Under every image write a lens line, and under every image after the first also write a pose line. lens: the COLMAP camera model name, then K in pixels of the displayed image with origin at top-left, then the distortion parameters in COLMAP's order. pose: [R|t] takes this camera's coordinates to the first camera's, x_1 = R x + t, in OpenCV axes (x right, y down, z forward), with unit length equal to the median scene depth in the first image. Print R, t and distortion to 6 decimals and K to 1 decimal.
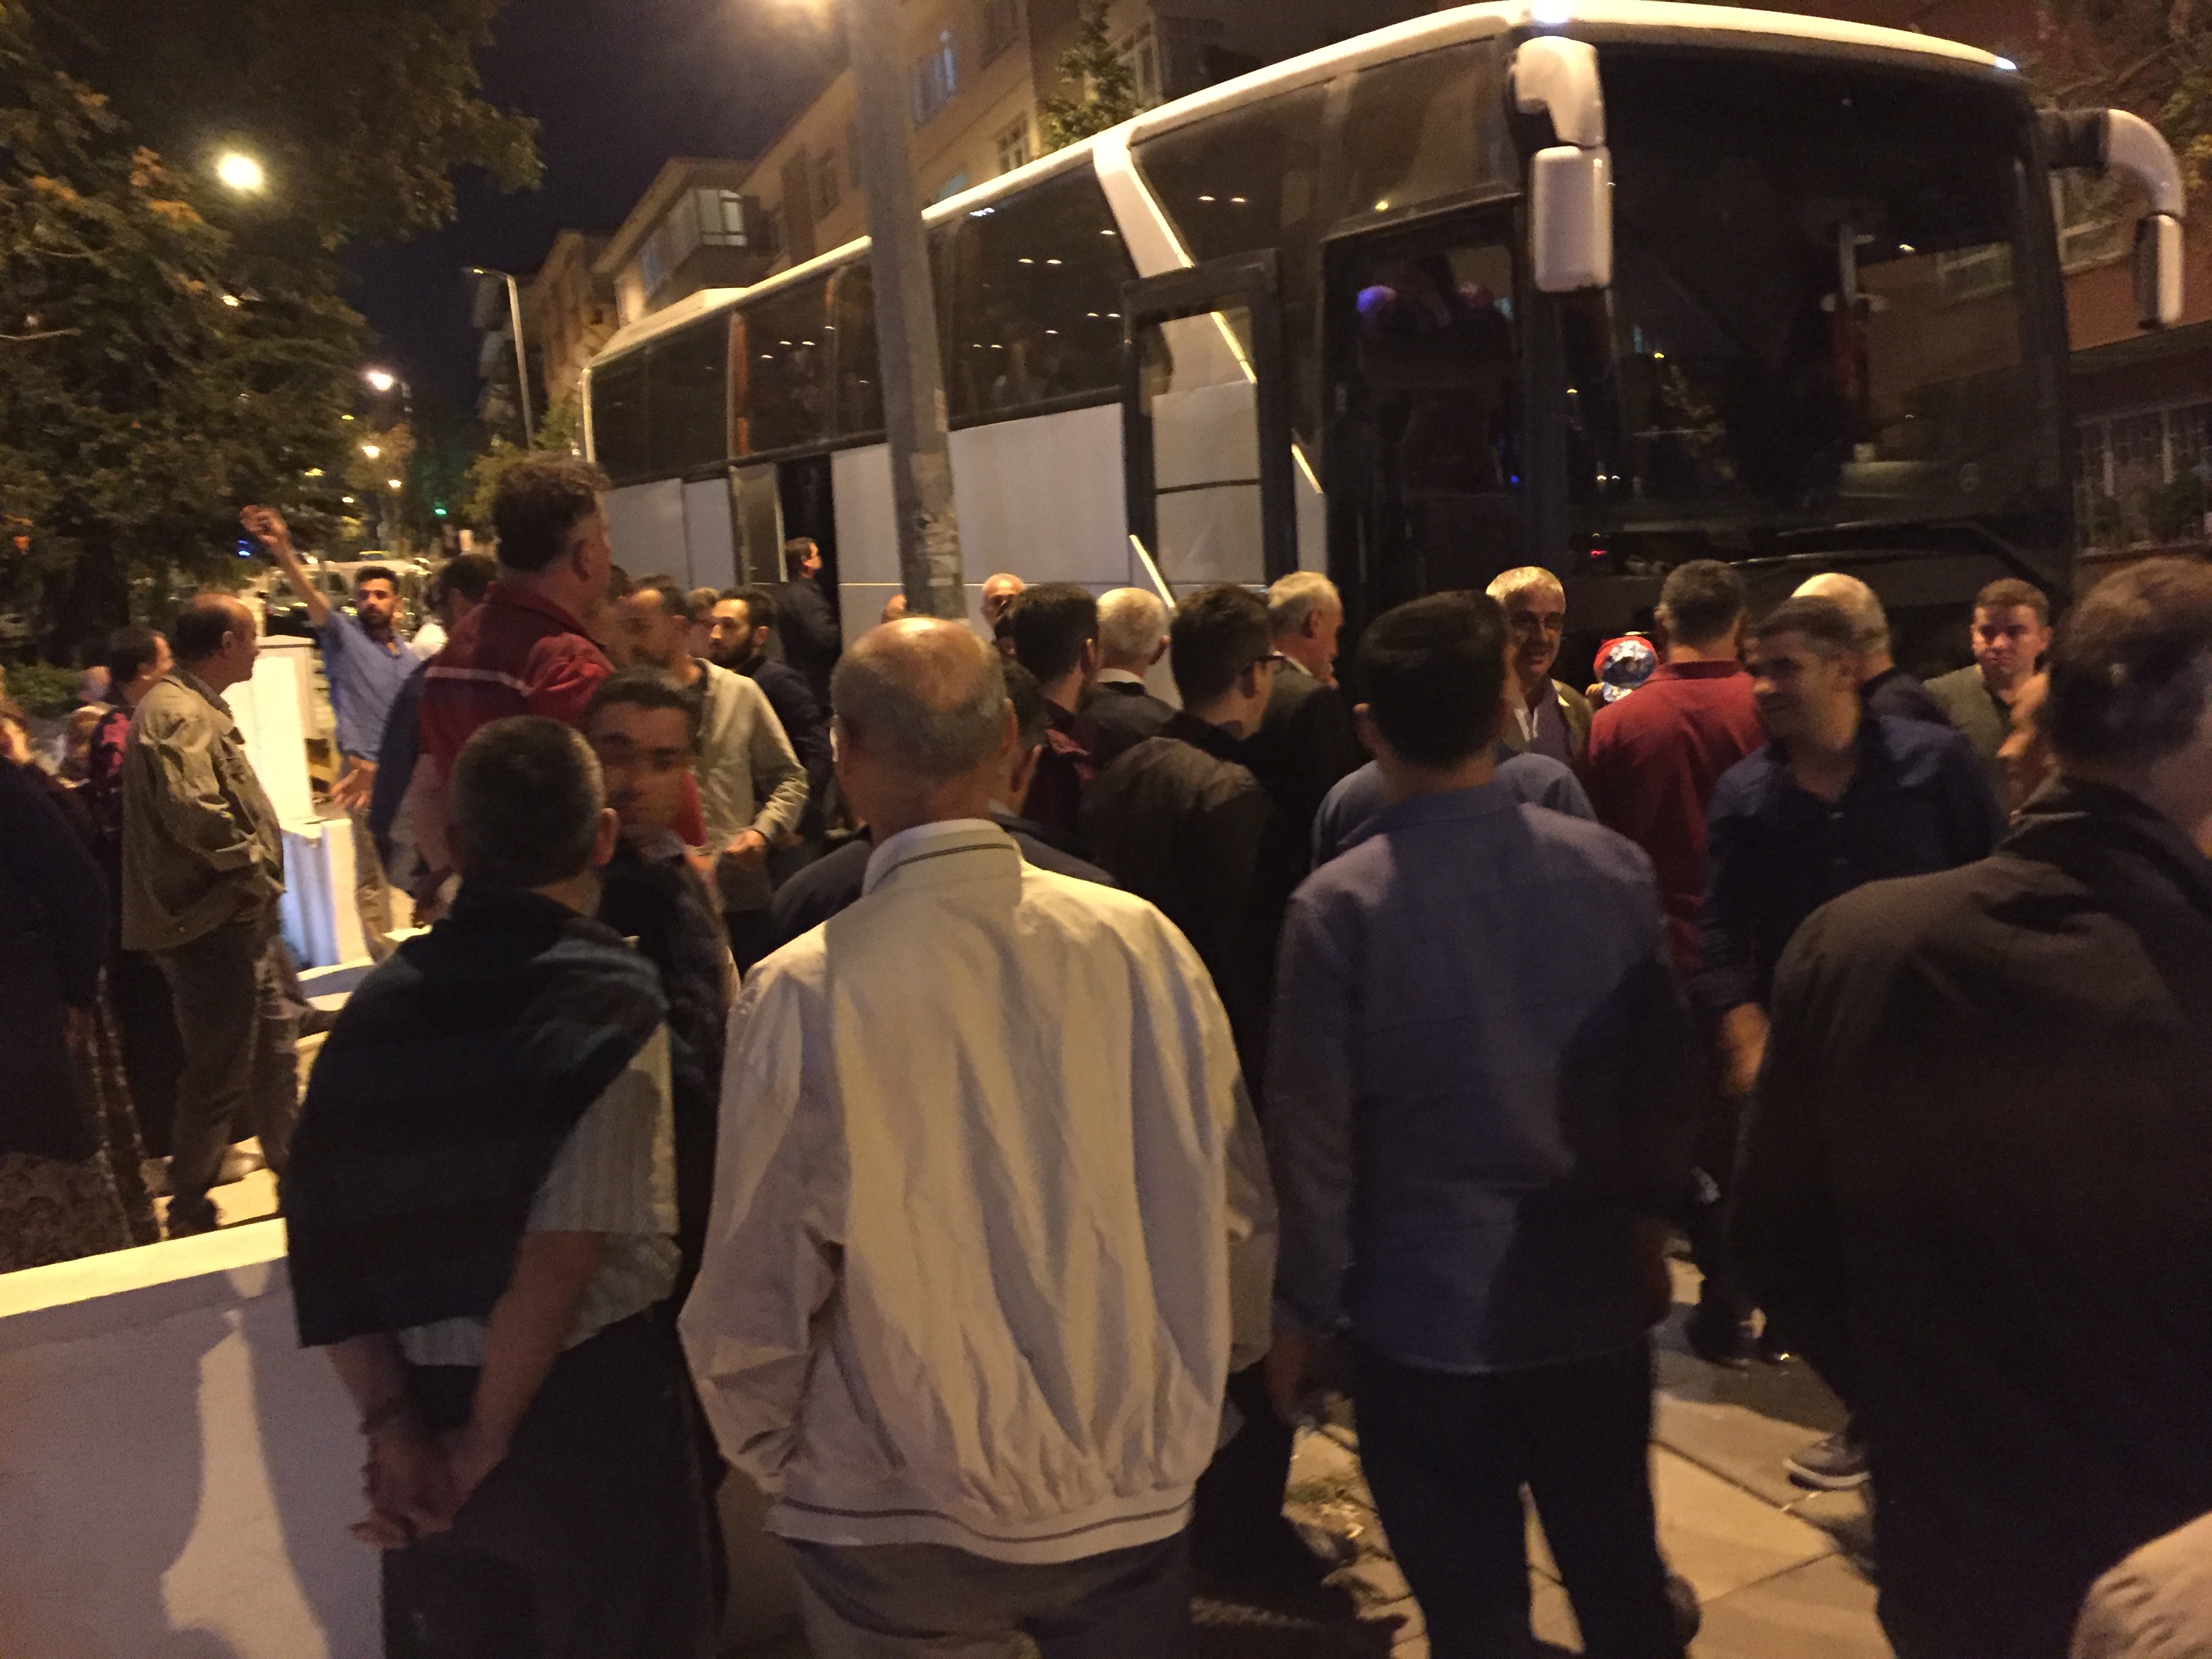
lens RADIAL K [[1875.6, 0, 1099.8], [0, 1875.6, 838.9], [0, 0, 1]] dist [0.068654, -0.085213]
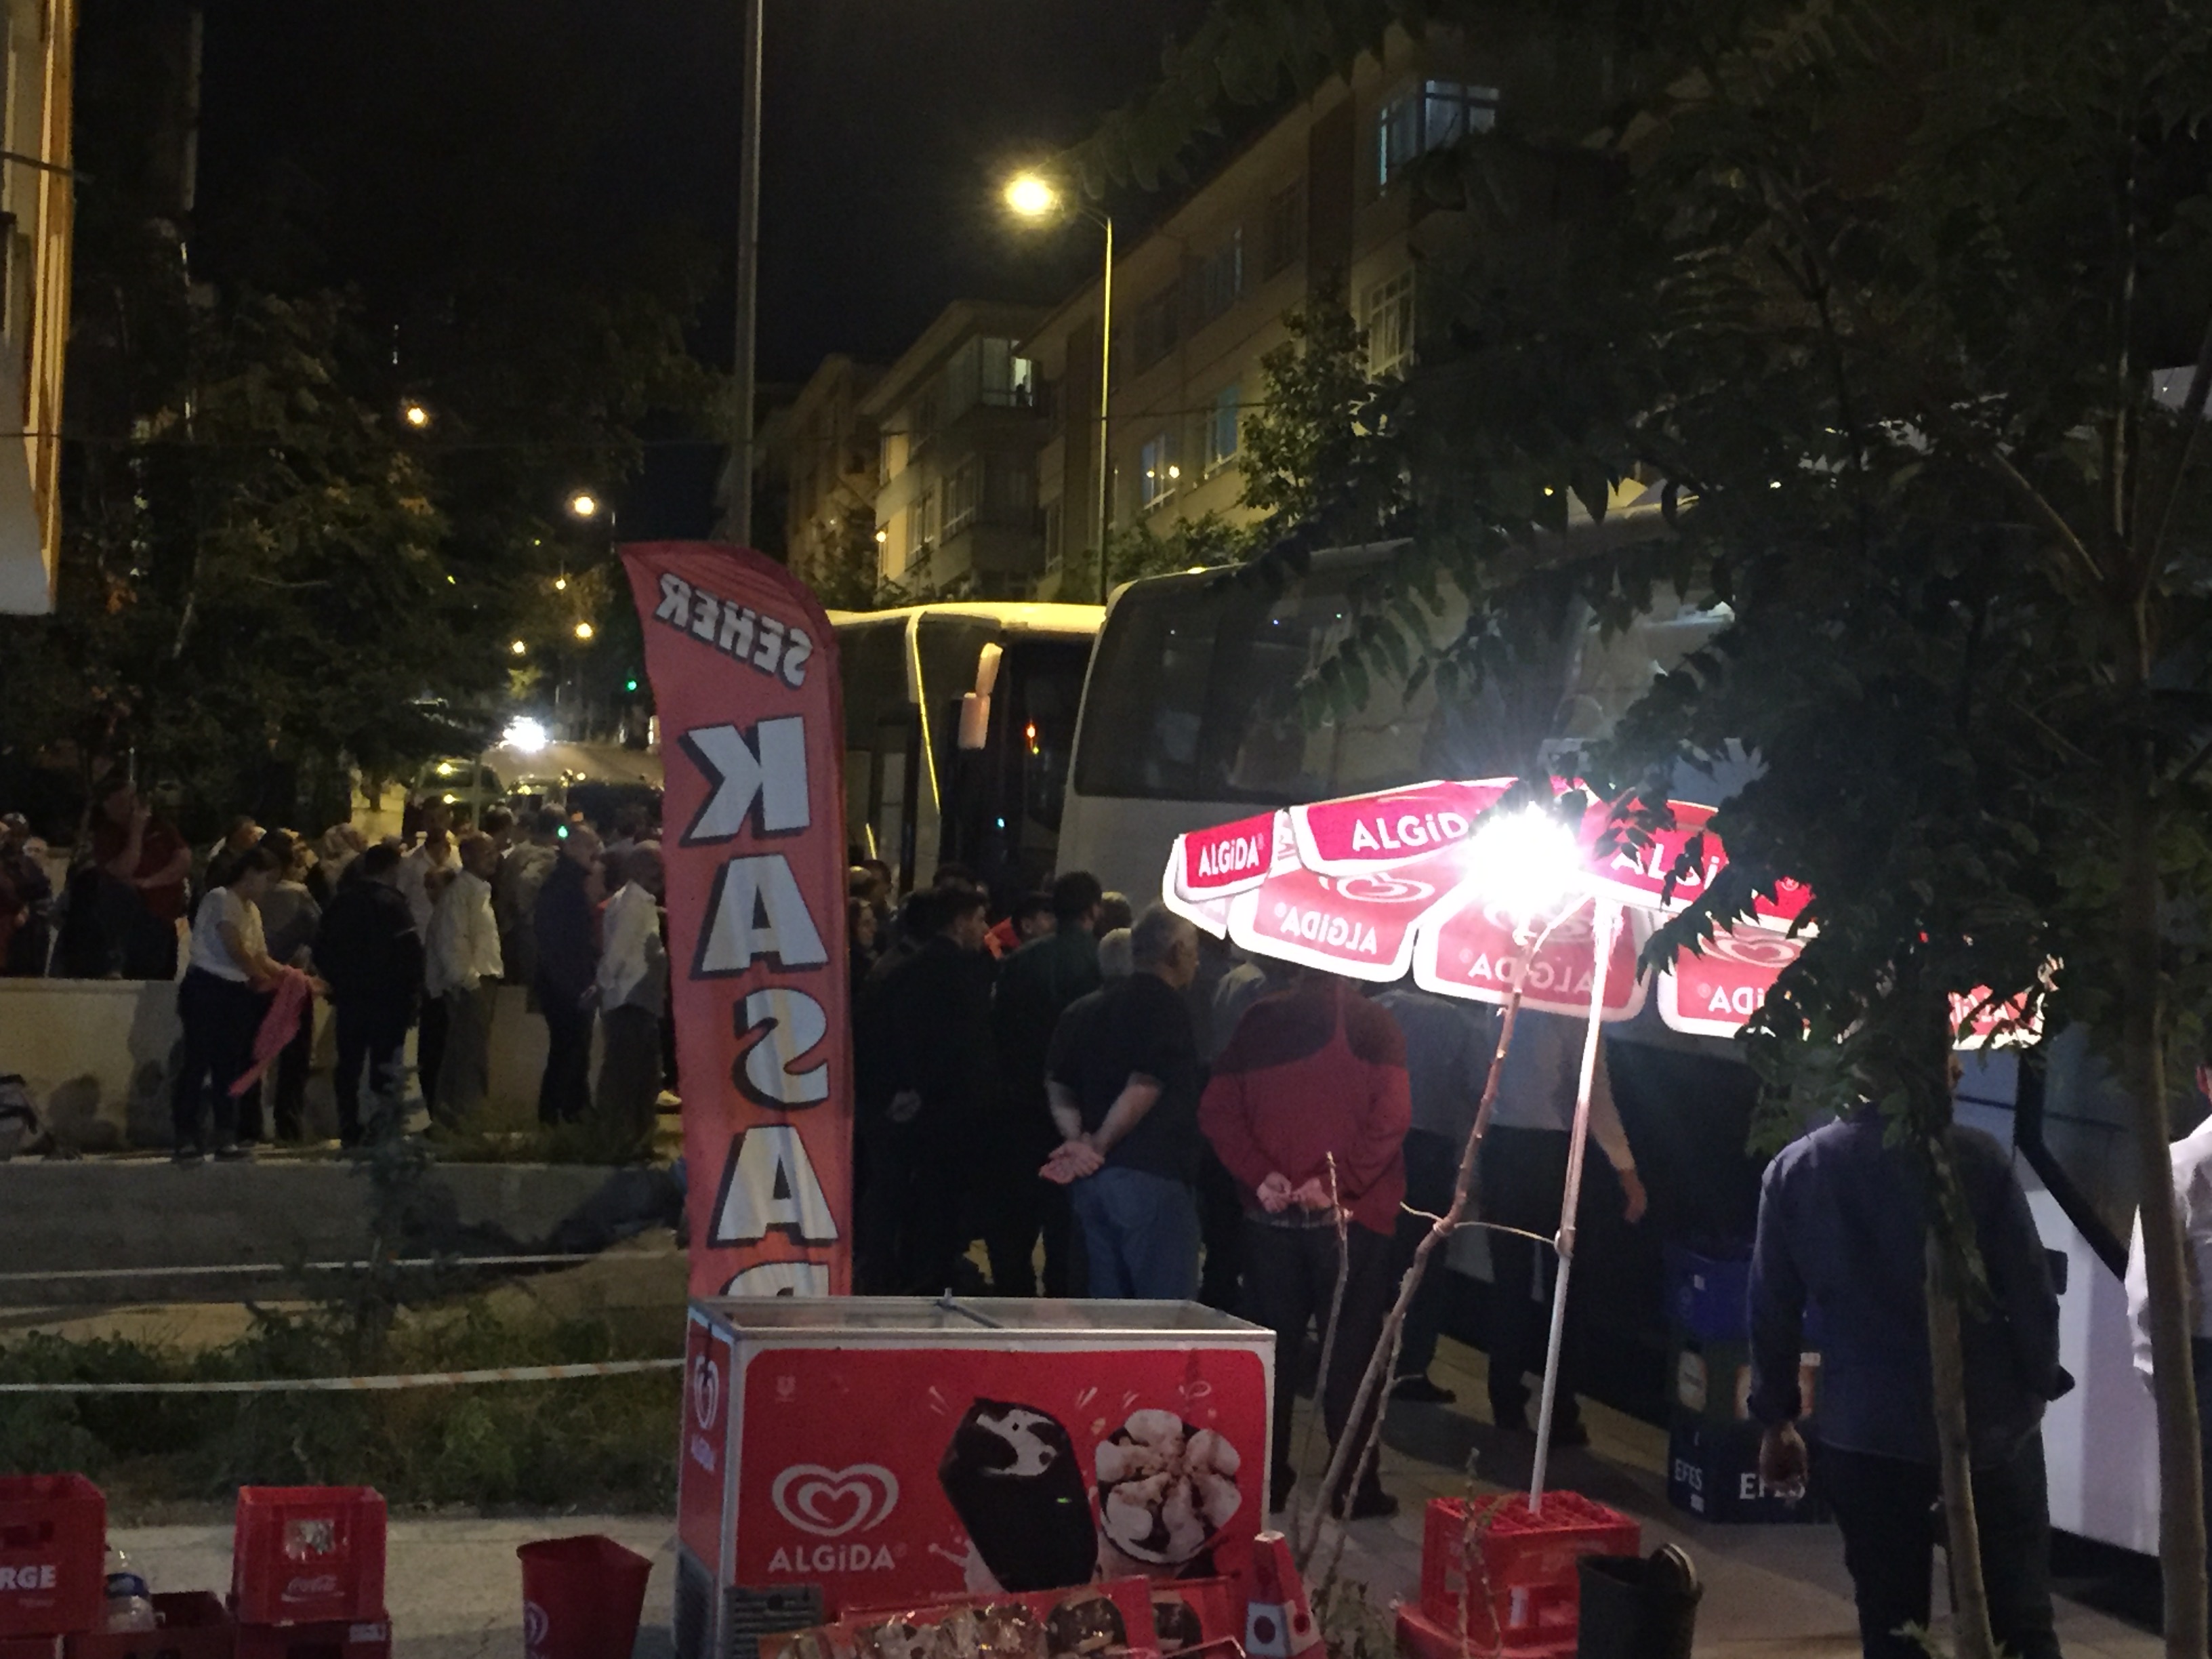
lens RADIAL K [[3108.3, 0, 1117.5], [0, 3108.3, 833.4], [0, 0, 1]] dist [0.107701, 0.000000]
pose [[0.978922, 0.101904, -0.176995, 0.386912], [-0.125769, 0.983597, -0.129304, 0.109660], [0.160915, 0.148839, 0.975681, -0.980587]]
